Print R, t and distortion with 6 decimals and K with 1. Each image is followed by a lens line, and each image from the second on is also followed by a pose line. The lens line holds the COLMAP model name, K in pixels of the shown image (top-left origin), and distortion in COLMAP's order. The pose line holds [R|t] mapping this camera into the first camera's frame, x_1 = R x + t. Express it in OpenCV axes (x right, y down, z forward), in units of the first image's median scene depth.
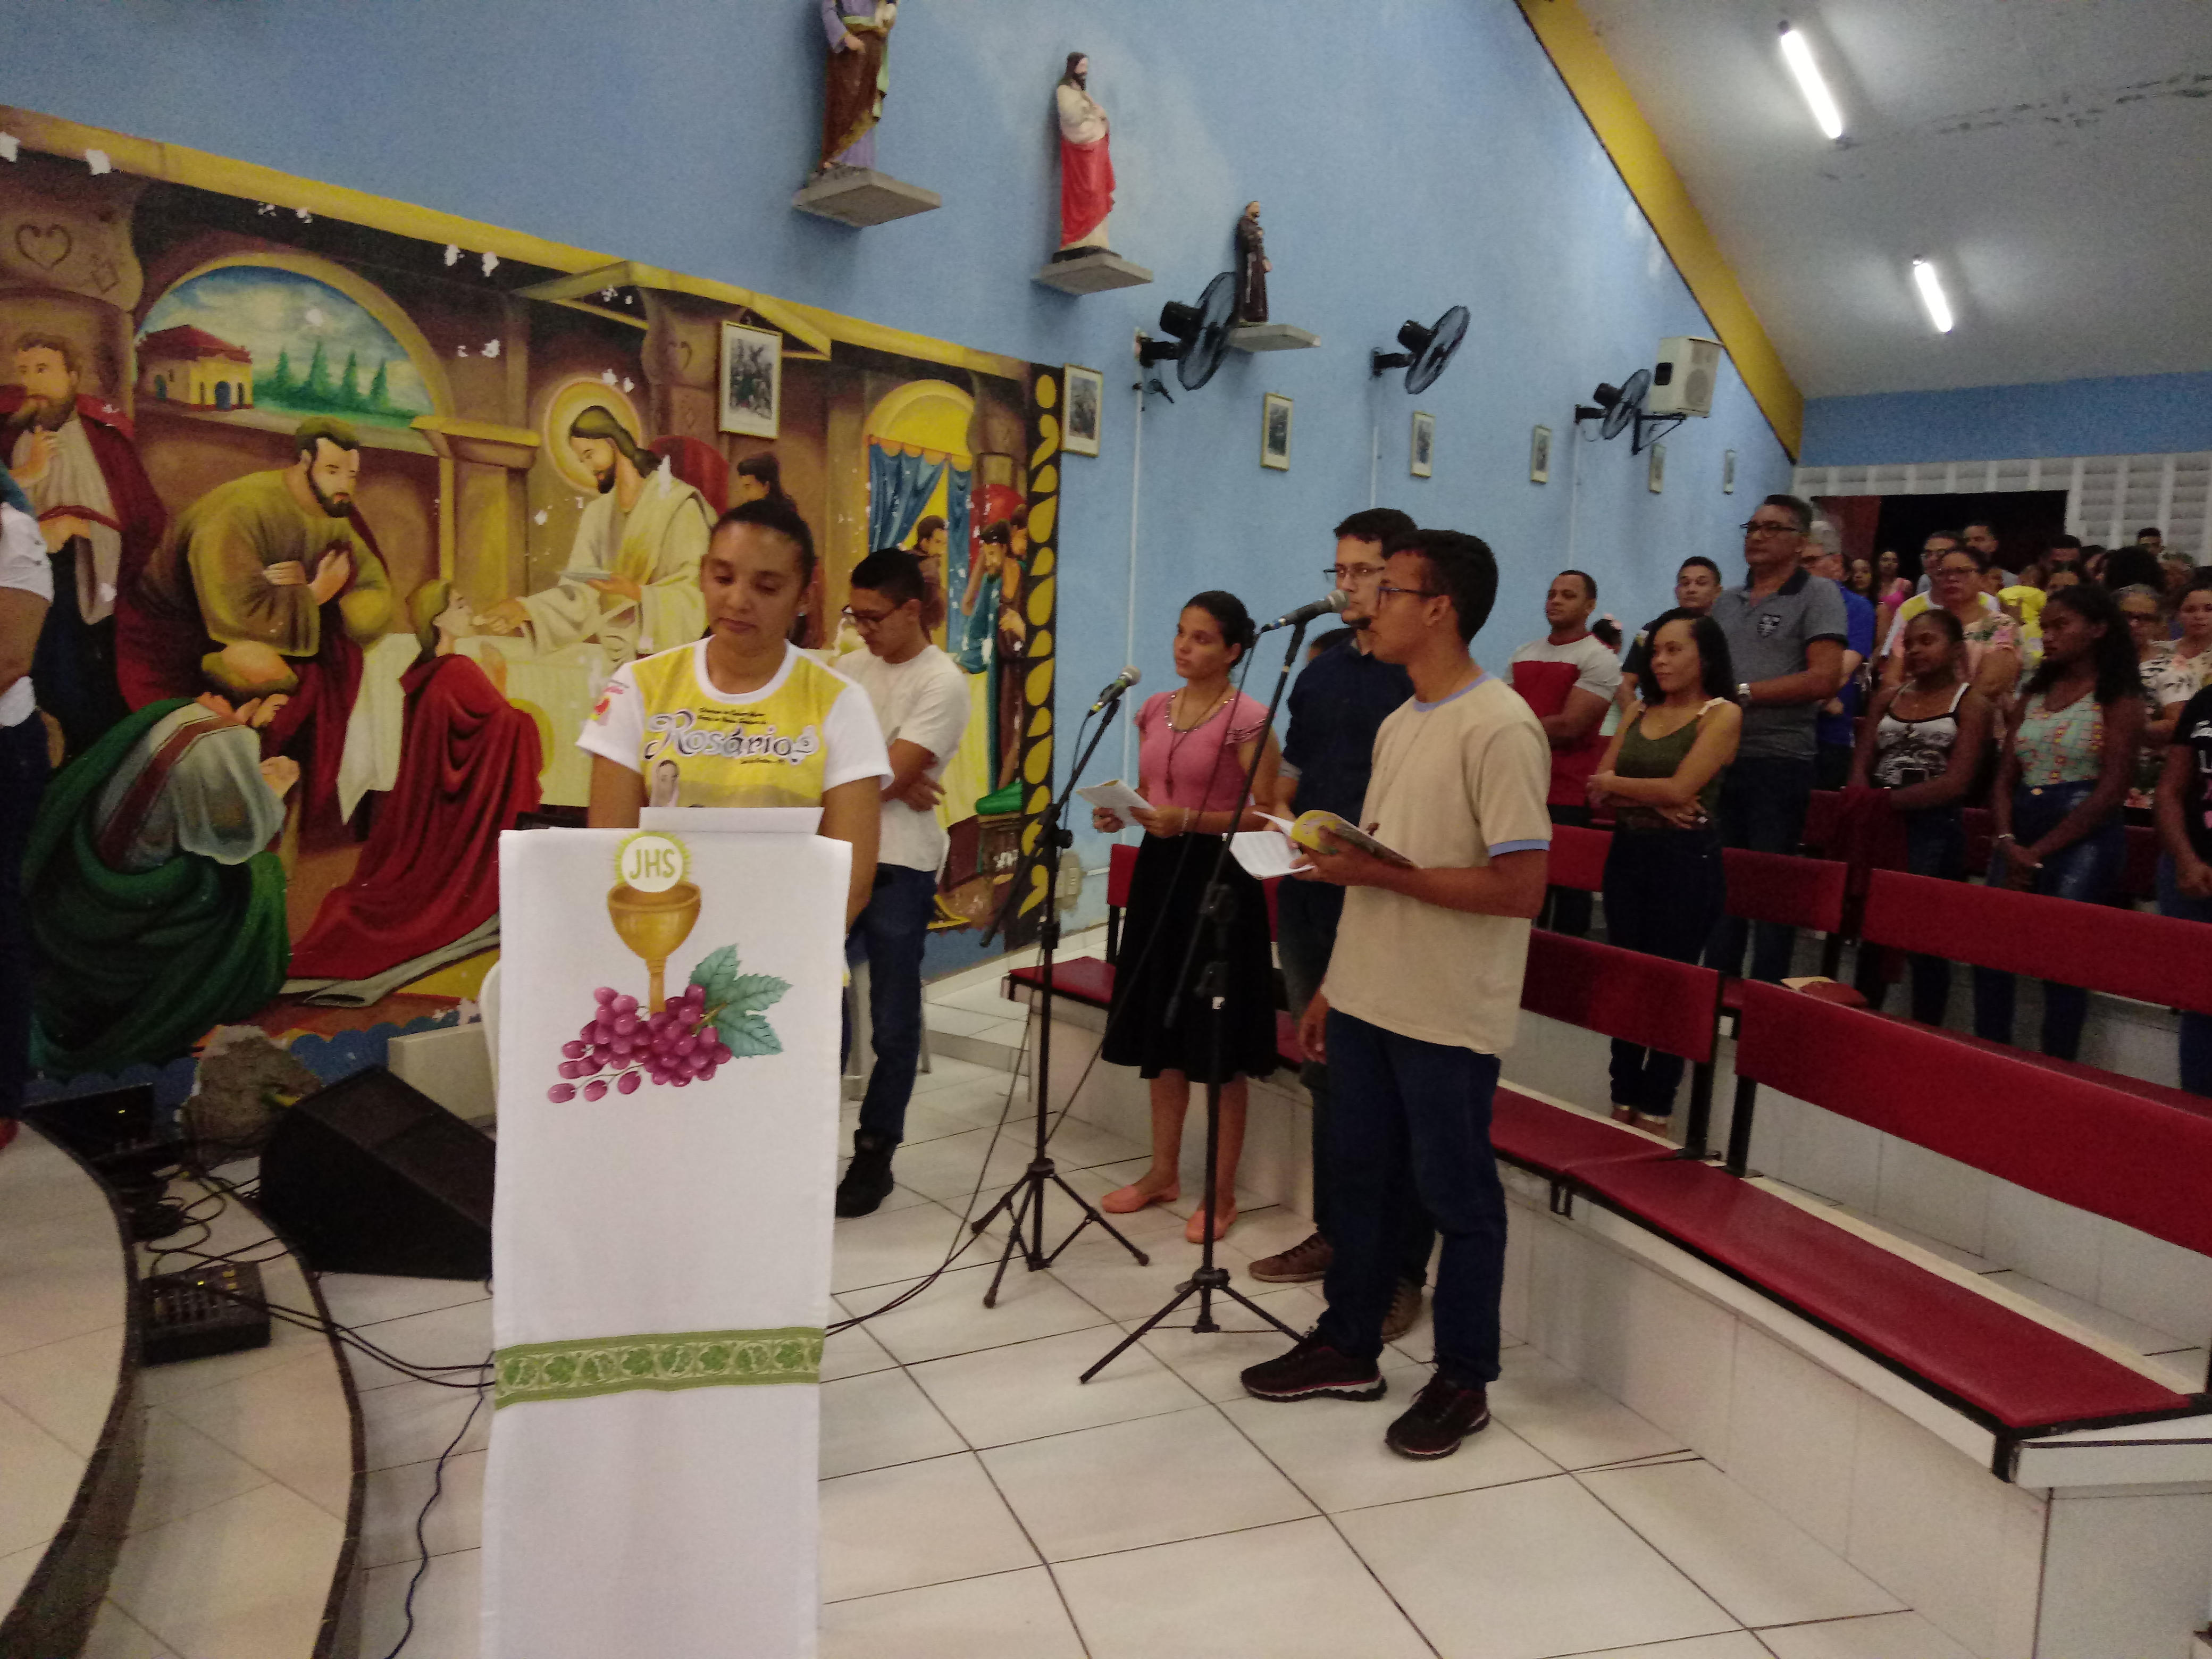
lens RADIAL K [[1772.9, 0, 1105.5], [0, 1772.9, 875.1], [0, 0, 1]] dist [-0.003846, -0.004946]
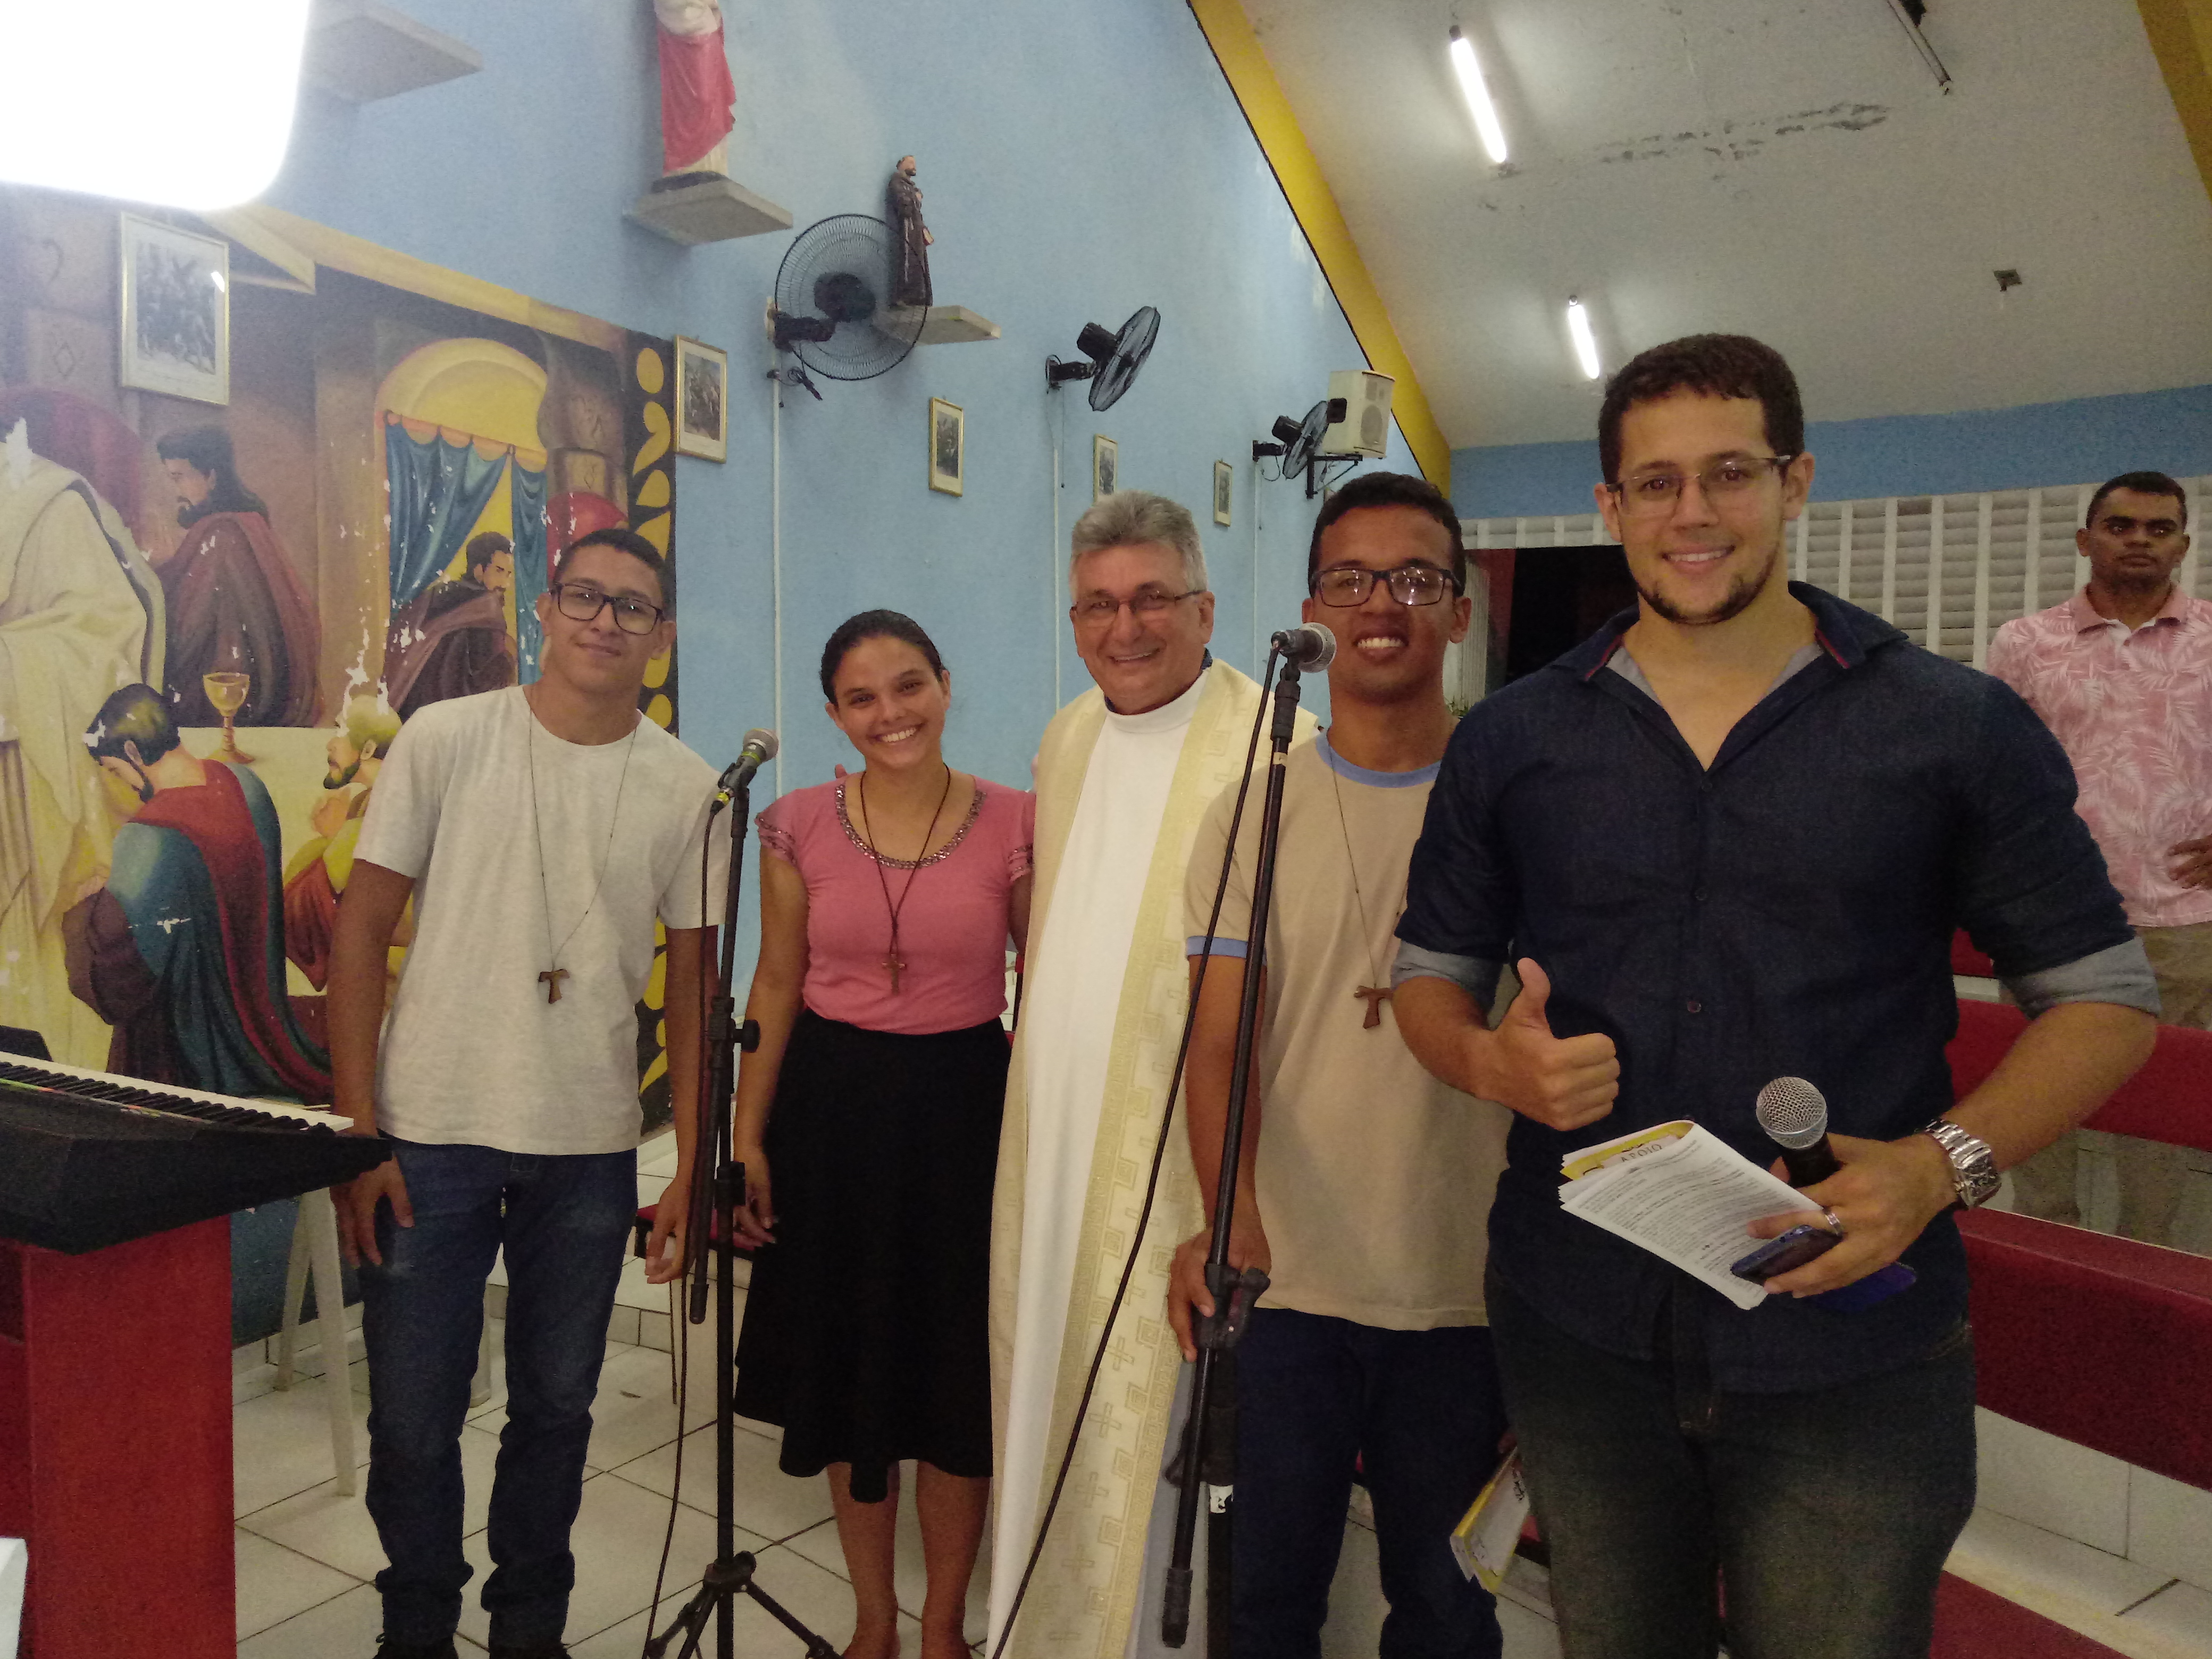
lens RADIAL K [[1674.7, 0, 1106.5], [0, 1674.7, 835.9], [0, 0, 1]] dist [0.006574, -0.007244]
pose [[0.970841, -0.043088, 0.235819, -0.021751], [0.057921, 0.996730, -0.056335, -0.031798], [-0.232621, 0.068352, 0.970163, 0.295456]]
